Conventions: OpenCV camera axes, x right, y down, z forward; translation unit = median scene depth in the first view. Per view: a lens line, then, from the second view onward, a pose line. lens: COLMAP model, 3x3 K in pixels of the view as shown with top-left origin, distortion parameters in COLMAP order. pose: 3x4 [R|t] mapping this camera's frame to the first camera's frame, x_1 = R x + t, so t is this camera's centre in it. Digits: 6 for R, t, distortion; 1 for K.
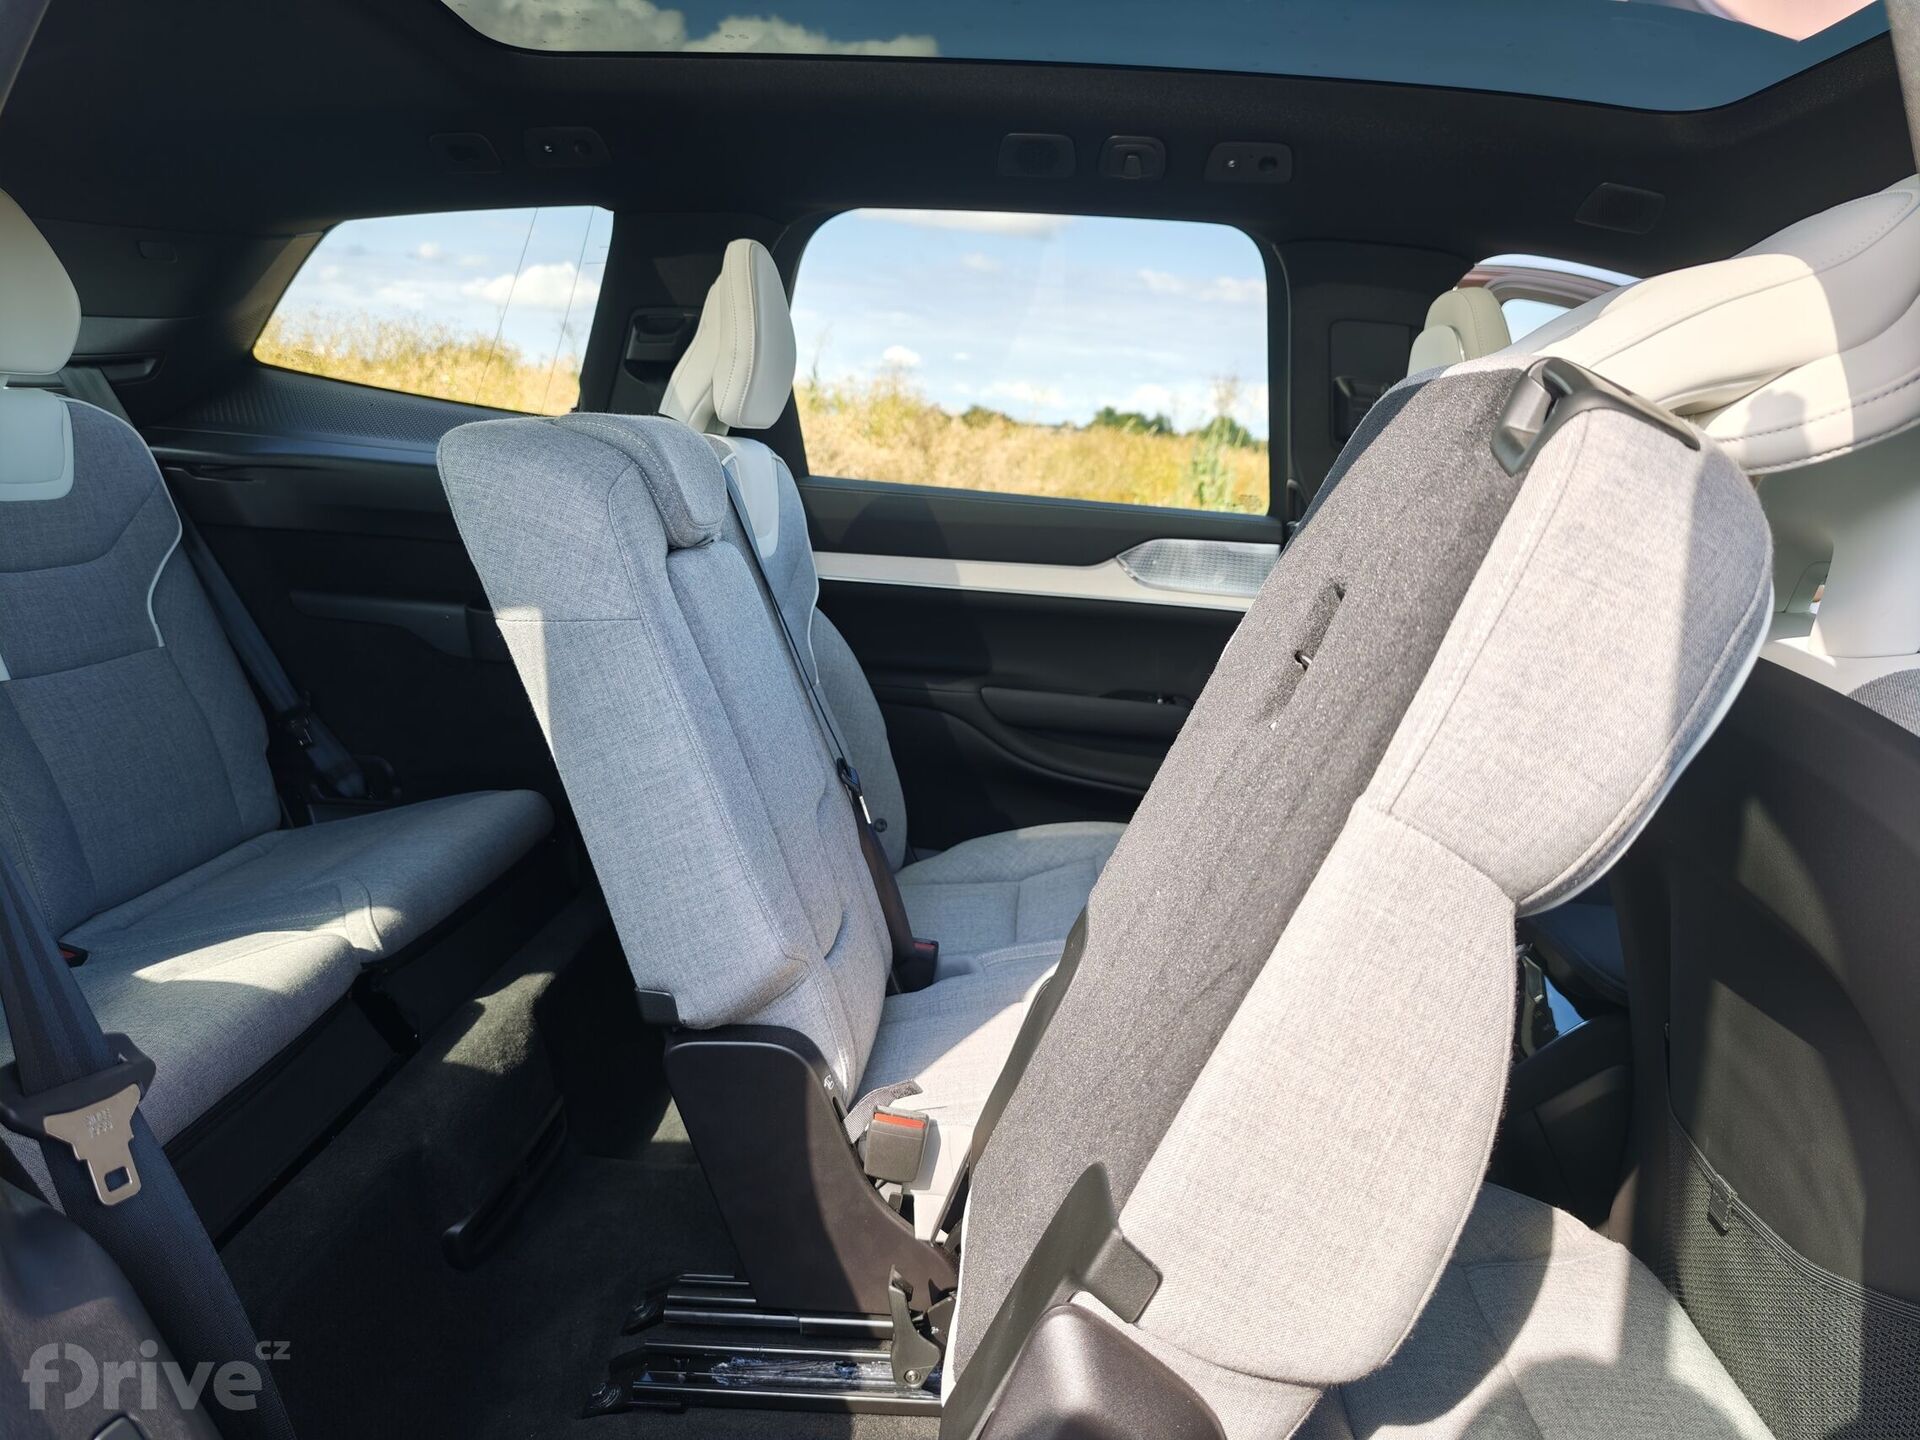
lens RADIAL K [[1289.8, 0, 956.0], [0, 1289.8, 717.1], [0, 0, 1]] dist [0.001191, -0.016661]
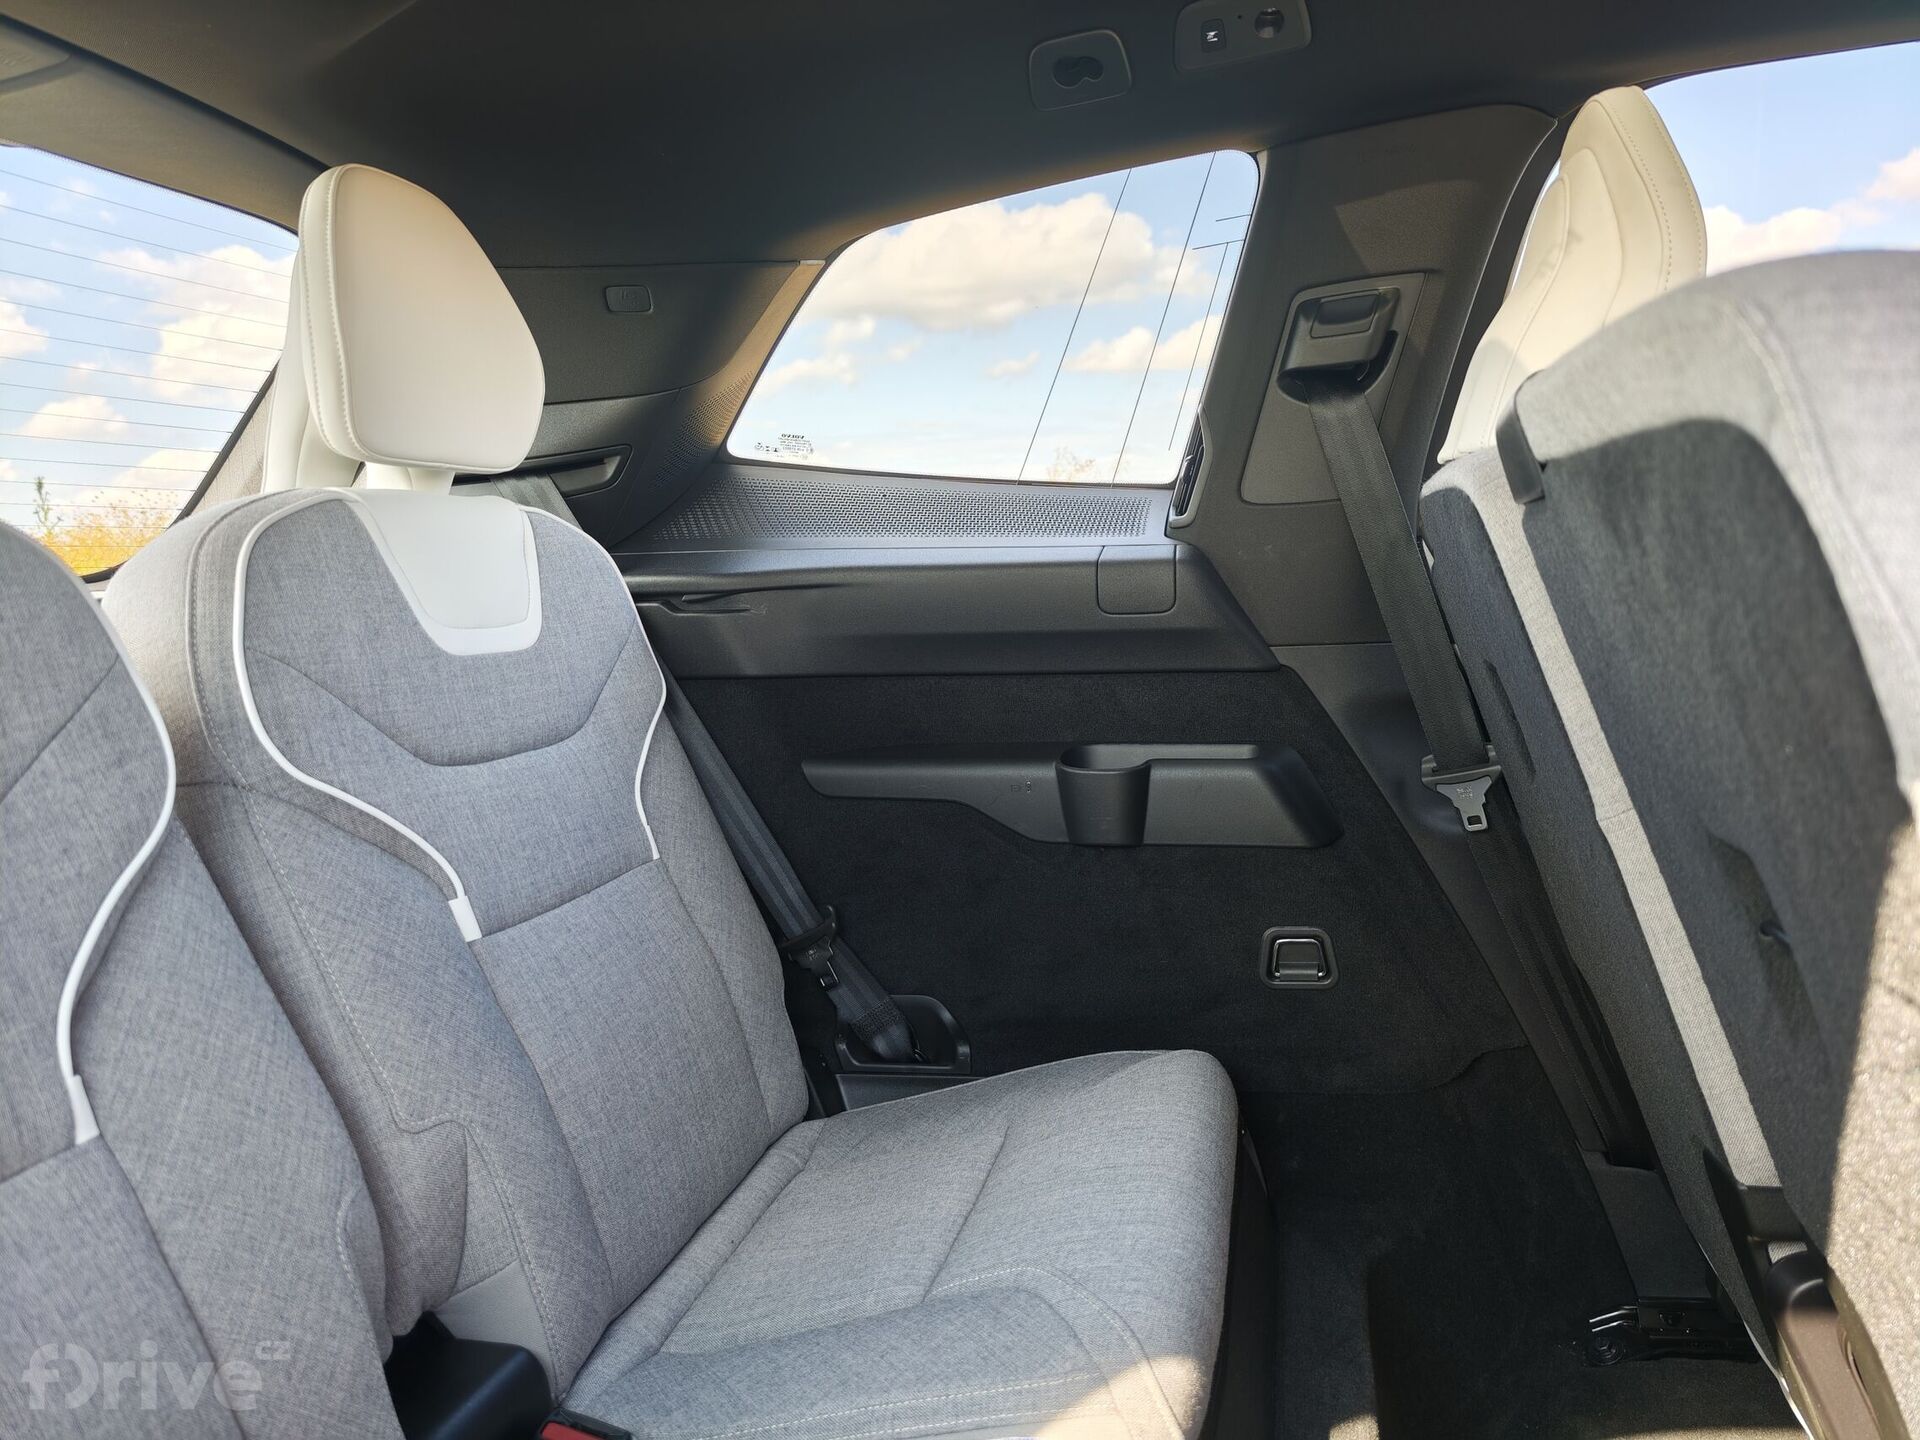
lens RADIAL K [[1289.8, 0, 945.5], [0, 1289.8, 711.5], [0, 0, 1]] dist [0.001191, -0.016661]
pose [[0.975732, -0.084318, -0.202083, -0.317833], [0.061011, 0.991028, -0.118919, -0.040575], [0.210297, 0.103703, 0.972122, 0.358394]]
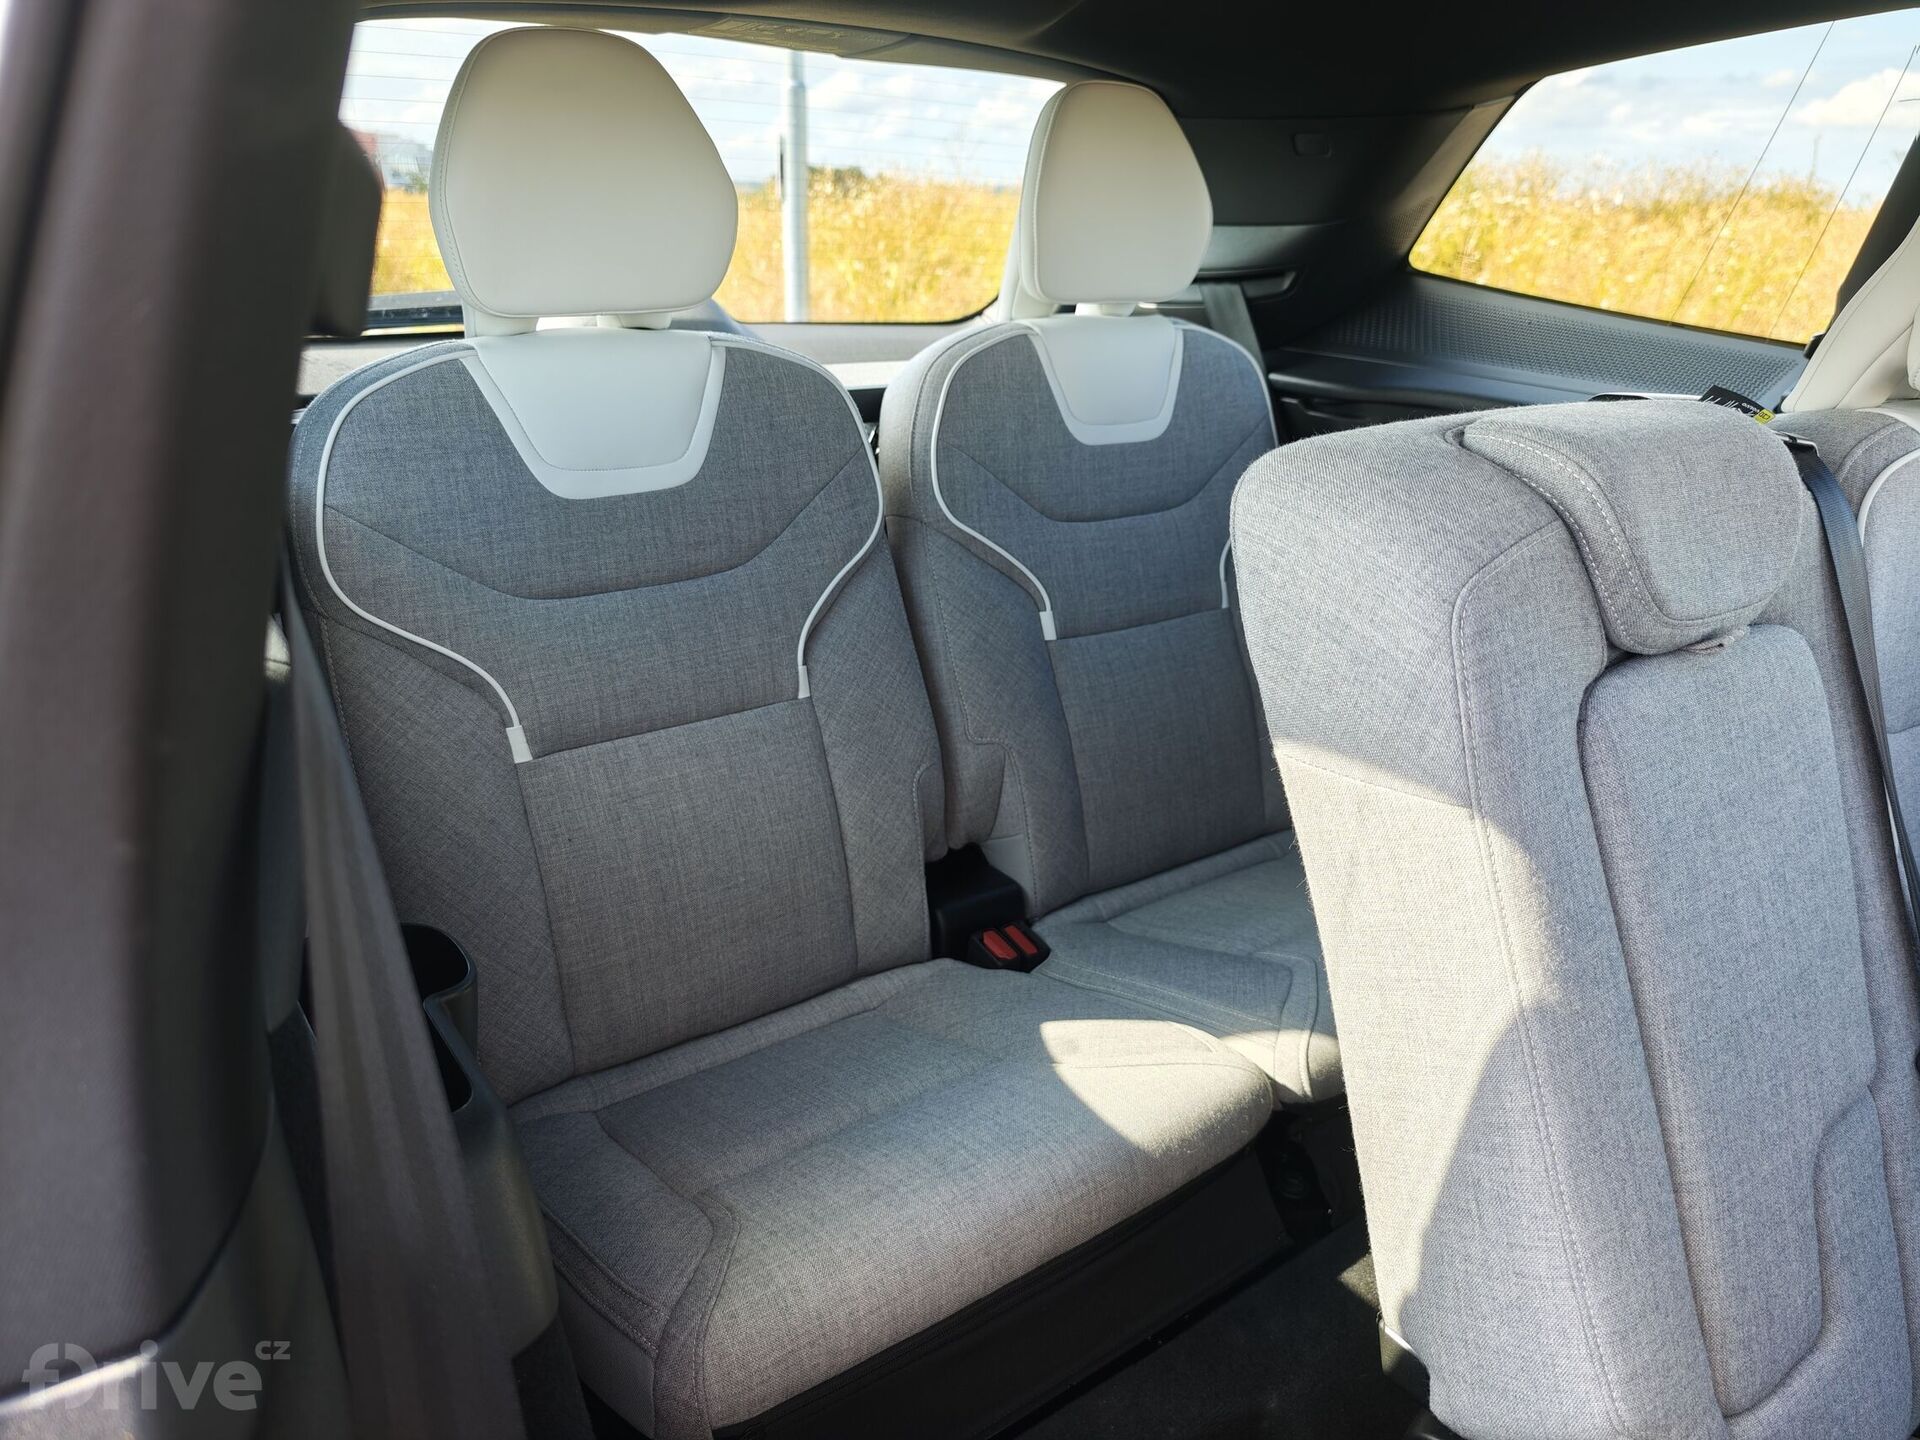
lens RADIAL K [[1289.8, 0, 959.6], [0, 1289.8, 727.8], [0, 0, 1]] dist [0.001191, -0.016661]
pose [[0.634492, 0.242407, -0.733934, -0.052663], [-0.156866, 0.970172, 0.184821, -0.107724], [0.756844, -0.002138, 0.653592, 0.263825]]
